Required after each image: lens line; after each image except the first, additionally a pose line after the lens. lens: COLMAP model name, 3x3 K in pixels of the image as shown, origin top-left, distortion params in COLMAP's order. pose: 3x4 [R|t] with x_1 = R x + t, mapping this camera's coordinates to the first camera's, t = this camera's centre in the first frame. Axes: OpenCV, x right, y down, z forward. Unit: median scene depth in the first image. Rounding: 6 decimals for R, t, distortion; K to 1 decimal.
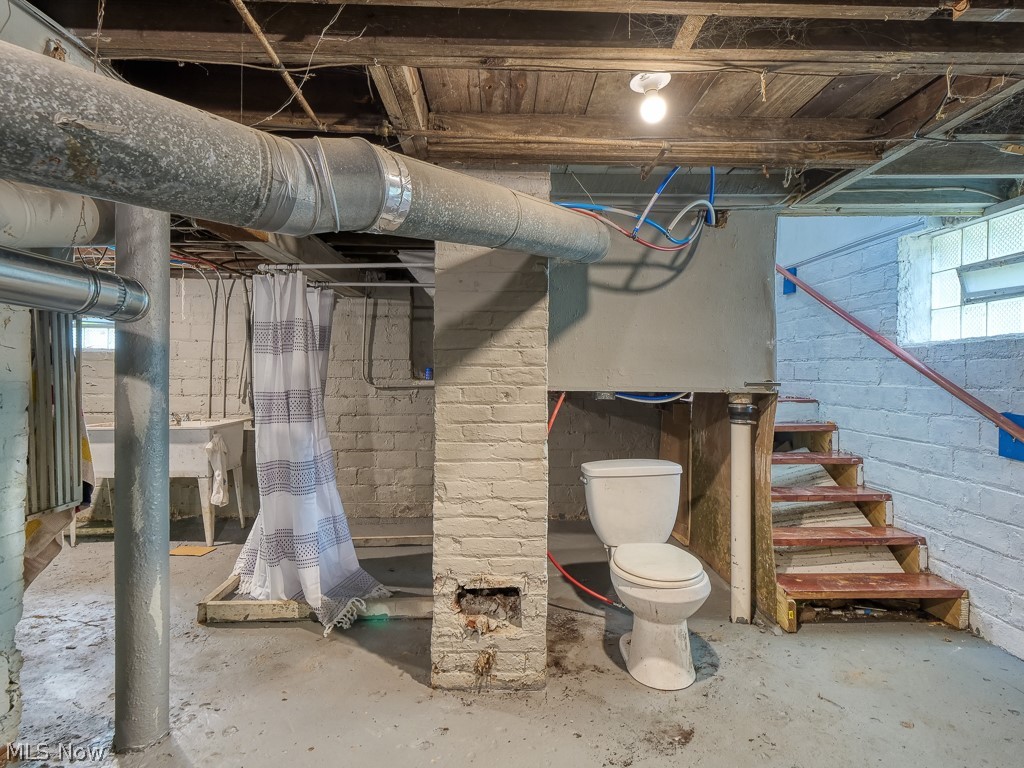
lens RADIAL K [[558.8, 0, 515.9], [0, 558.8, 382.5], [0, 0, 1]] dist [-0.002776, 0.000333]
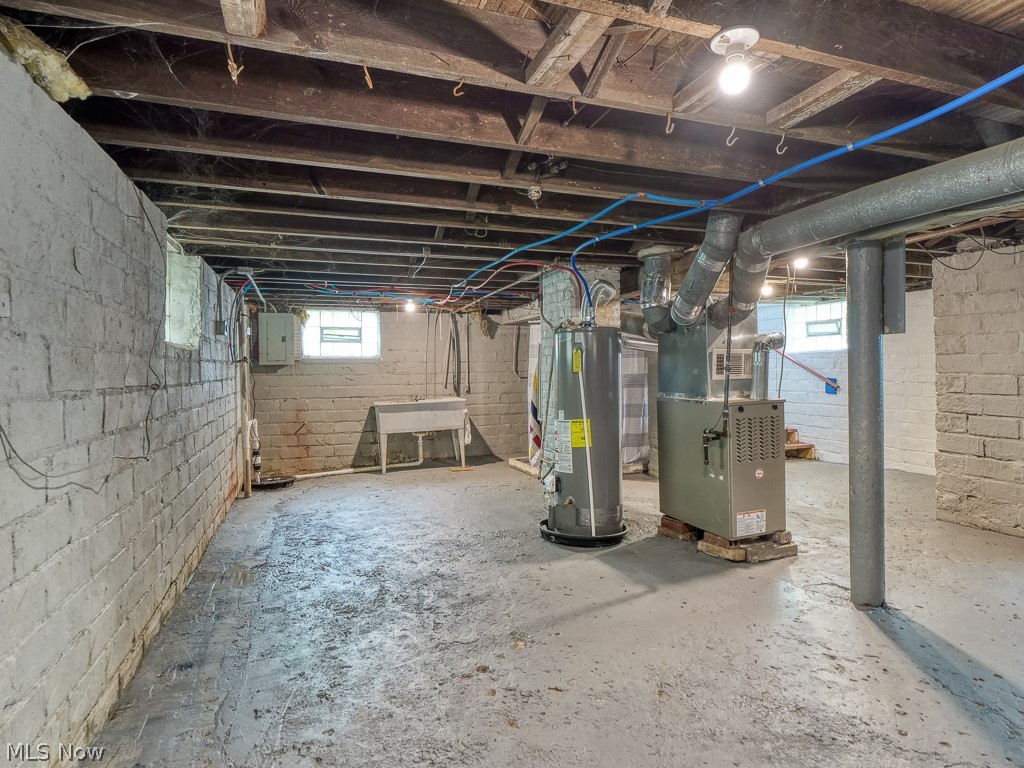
lens RADIAL K [[558.8, 0, 509.6], [0, 558.8, 381.8], [0, 0, 1]] dist [-0.002776, 0.000333]
pose [[0.947331, -0.026820, 0.319132, -1.352031], [0.023479, 0.999622, 0.014312, -0.002794], [-0.319396, -0.006065, 0.947602, -1.020475]]
